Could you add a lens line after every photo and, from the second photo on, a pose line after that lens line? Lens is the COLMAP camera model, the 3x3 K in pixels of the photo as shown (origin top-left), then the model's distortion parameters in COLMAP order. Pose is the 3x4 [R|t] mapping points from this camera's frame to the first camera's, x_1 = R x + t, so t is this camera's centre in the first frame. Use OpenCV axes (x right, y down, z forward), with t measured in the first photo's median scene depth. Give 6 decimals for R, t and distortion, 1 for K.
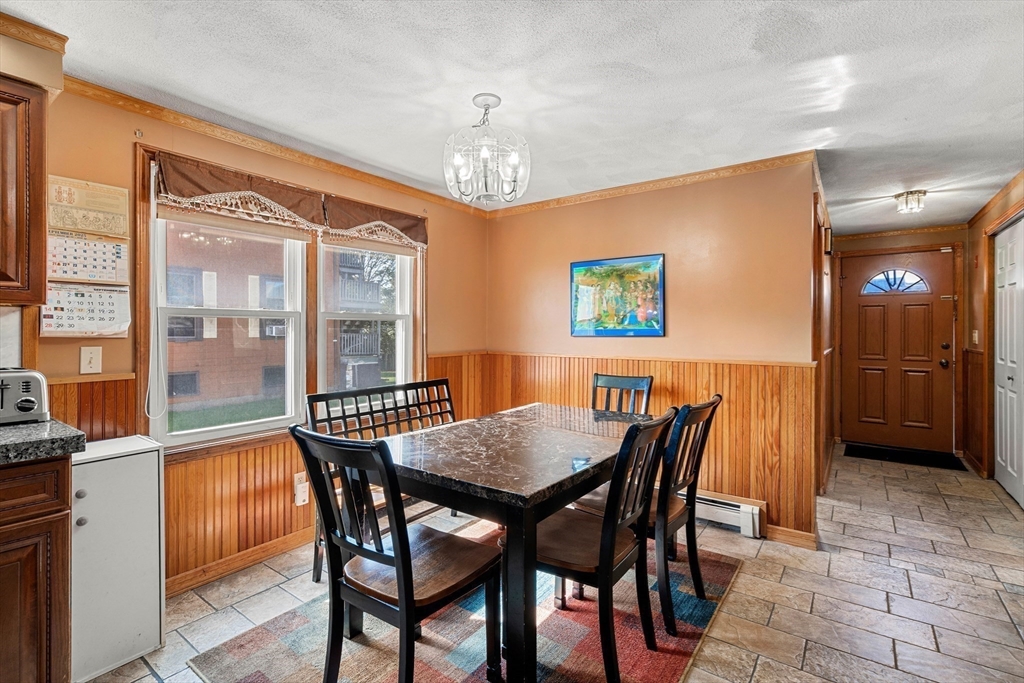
lens RADIAL K [[469.0, 0, 513.4], [0, 469.0, 331.0], [0, 0, 1]] dist [-0.003404, 0.000702]
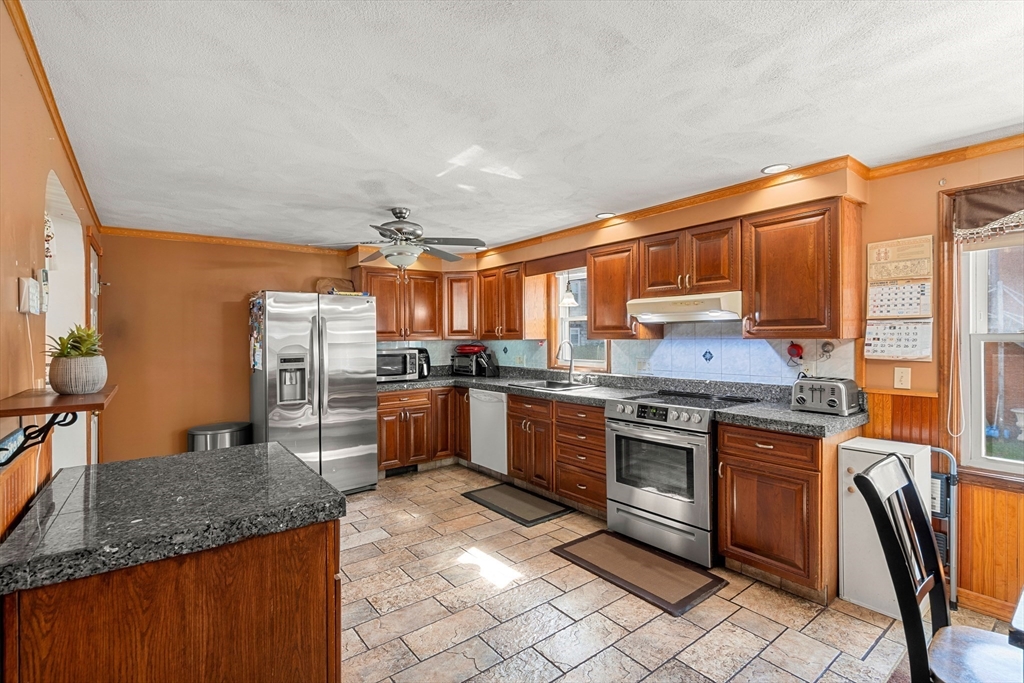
lens RADIAL K [[469.0, 0, 510.8], [0, 469.0, 339.7], [0, 0, 1]] dist [-0.003404, 0.000702]
pose [[-0.275854, 0.007416, -0.961171, 0.501204], [0.004904, 0.999968, 0.006308, -0.045681], [0.961187, -0.002973, -0.275882, 0.265225]]
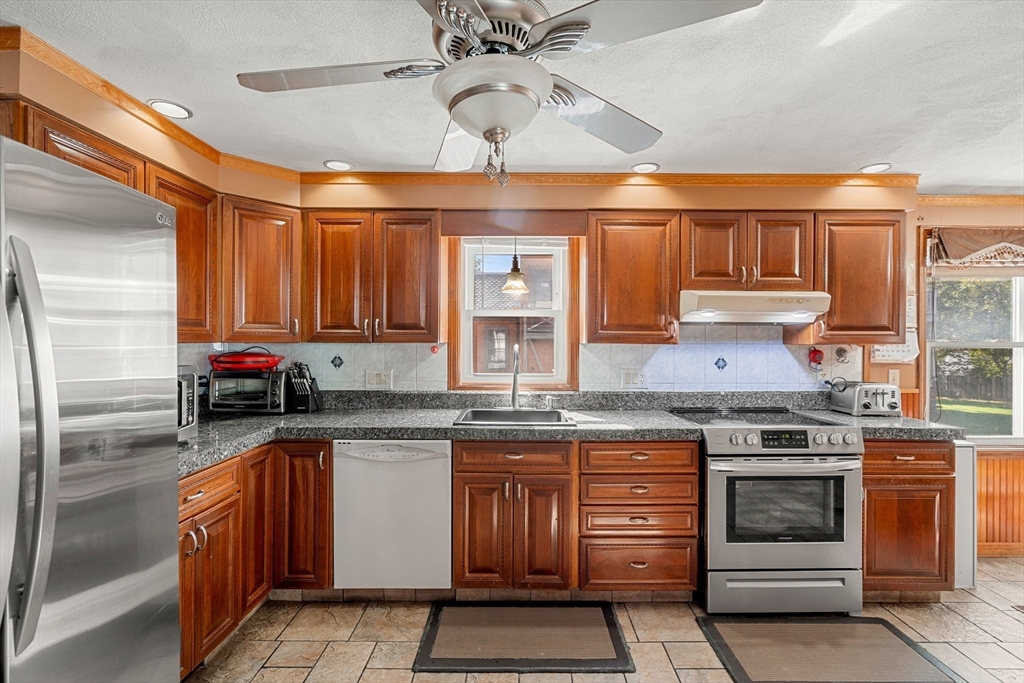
lens RADIAL K [[469.0, 0, 516.7], [0, 469.0, 344.4], [0, 0, 1]] dist [-0.003404, 0.000702]
pose [[0.587471, 0.005848, -0.809224, -0.324473], [-0.007172, 0.999972, 0.002020, -0.033771], [0.809214, 0.004617, 0.587496, -0.696964]]
